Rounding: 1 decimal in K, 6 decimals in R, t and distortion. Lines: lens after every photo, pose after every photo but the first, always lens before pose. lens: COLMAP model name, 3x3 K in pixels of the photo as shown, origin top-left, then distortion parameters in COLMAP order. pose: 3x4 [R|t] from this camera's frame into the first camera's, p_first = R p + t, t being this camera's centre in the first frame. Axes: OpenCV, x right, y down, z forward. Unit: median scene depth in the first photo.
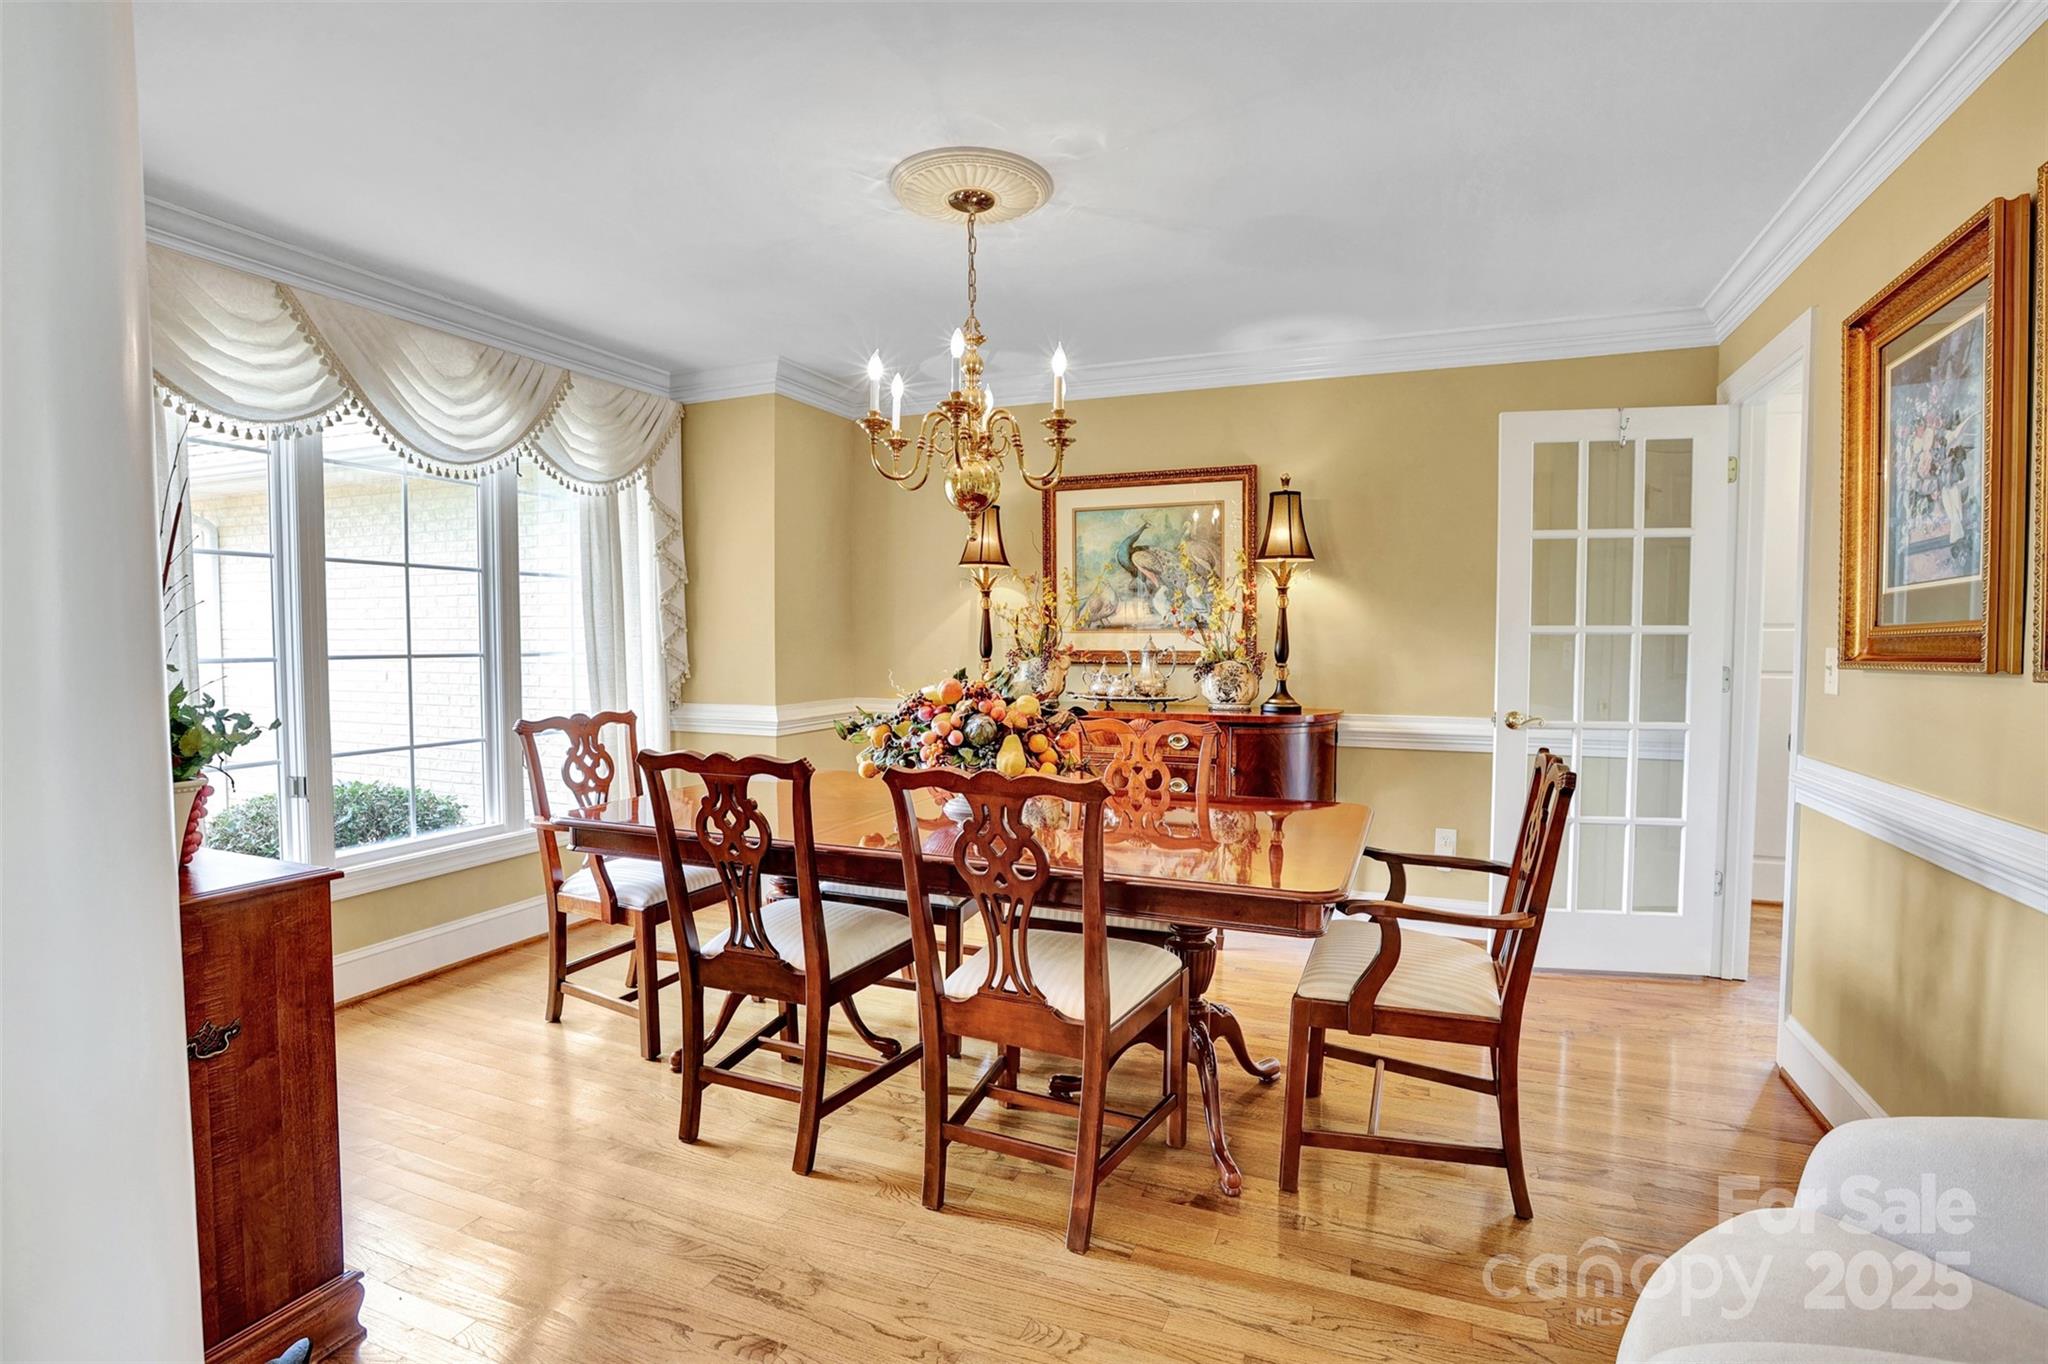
lens RADIAL K [[958.1, 0, 1024.0], [0, 958.1, 682.0], [0, 0, 1]] dist [-0.054367, 0.019592]
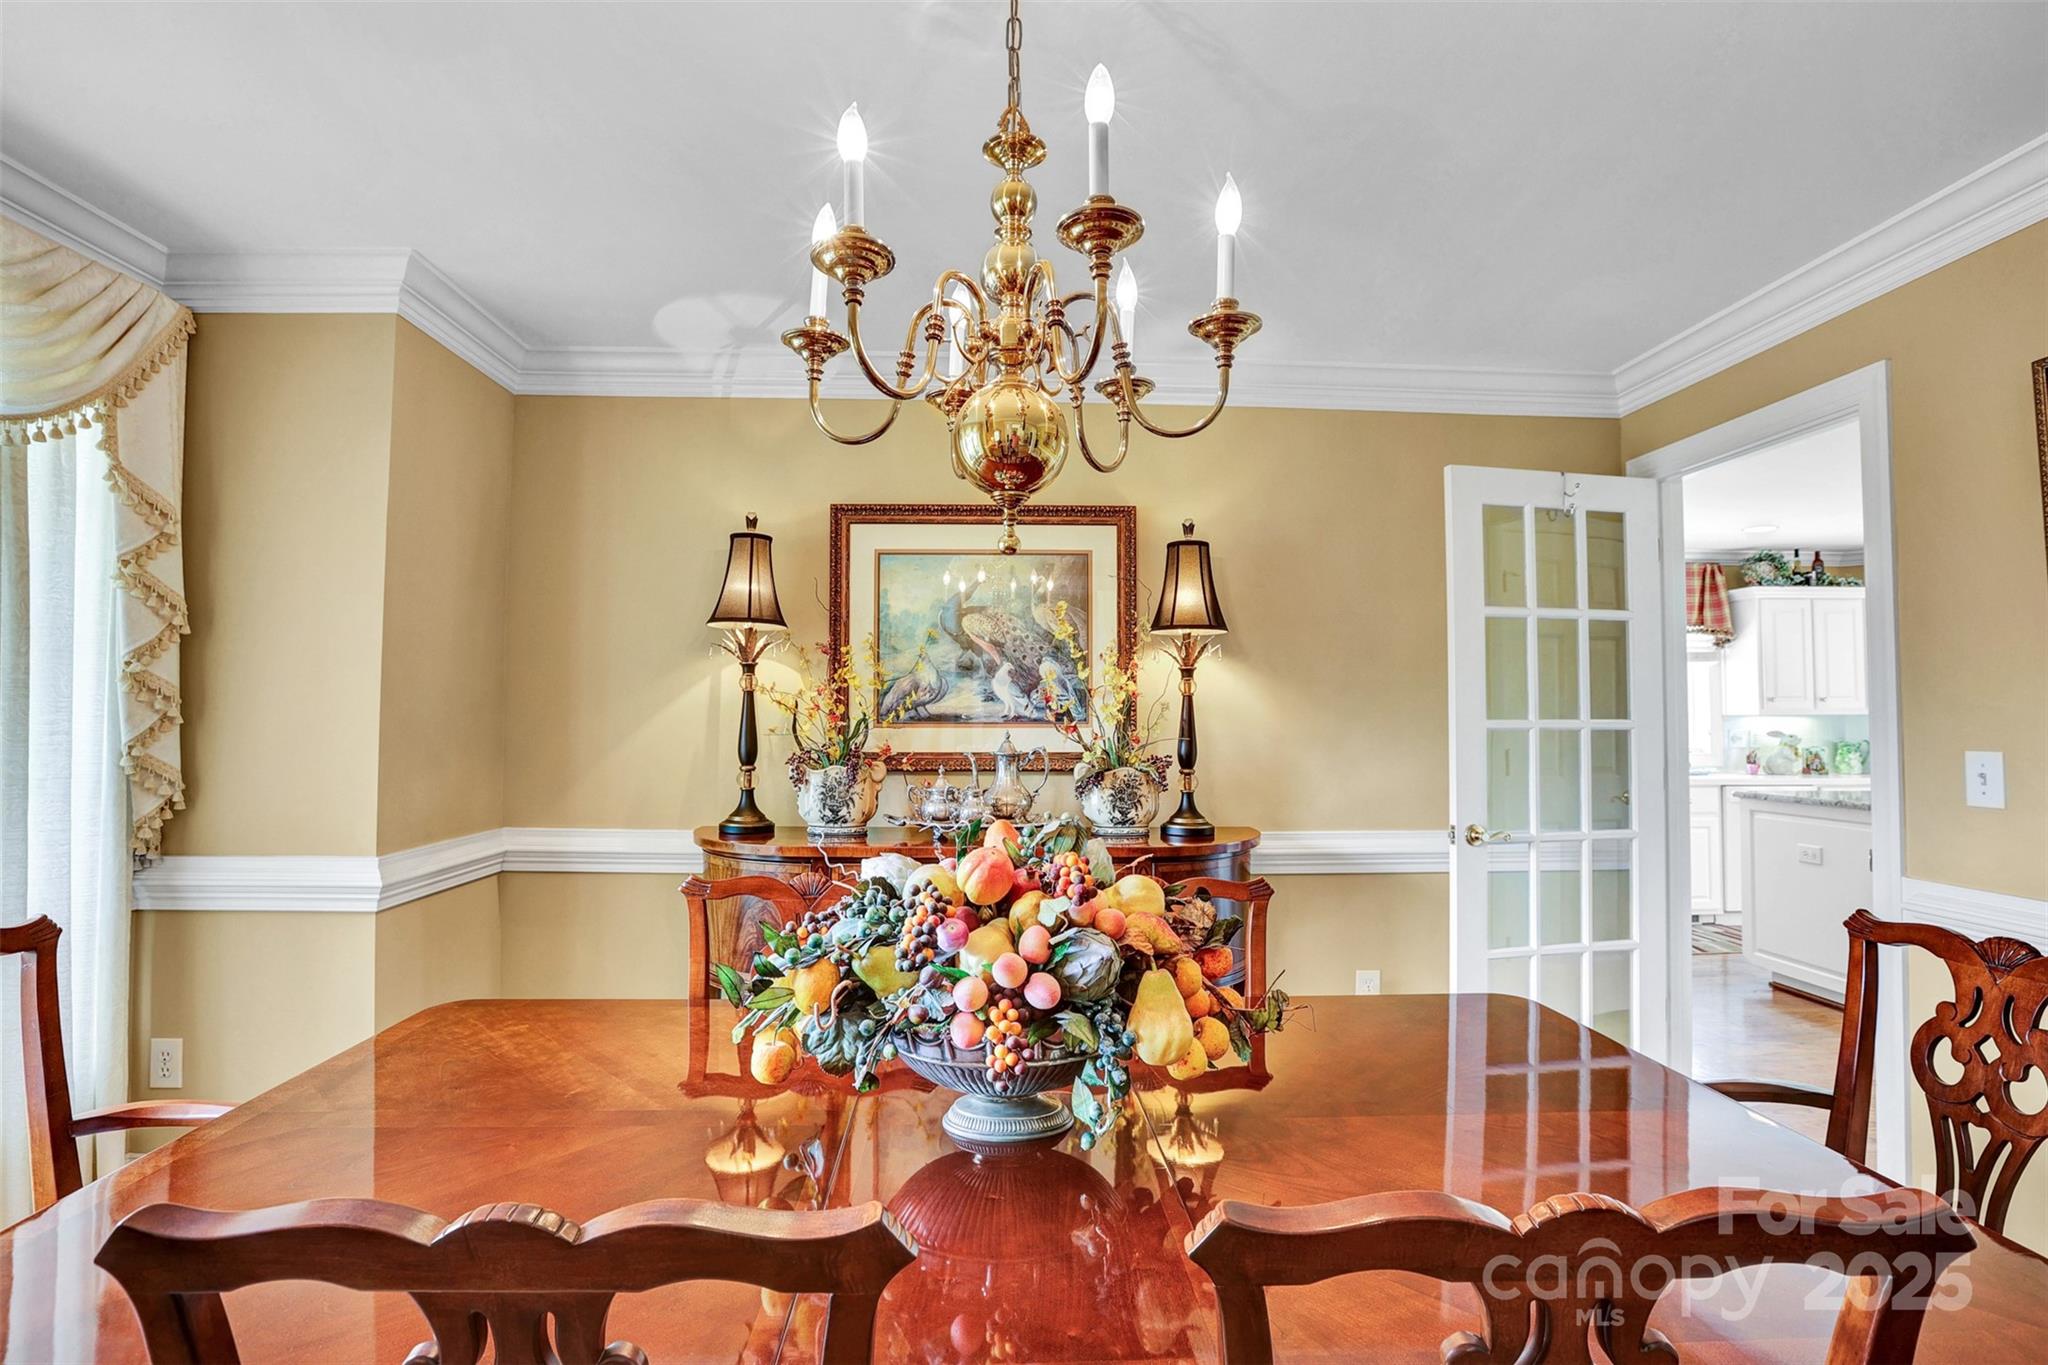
lens RADIAL K [[958.1, 0, 1024.0], [0, 958.1, 682.5], [0, 0, 1]] dist [-0.054367, 0.019592]
pose [[0.909156, 0.019044, 0.416019, -0.150360], [0.017374, 0.996350, -0.083578, -0.025441], [-0.416092, 0.083213, 0.905507, 0.350806]]
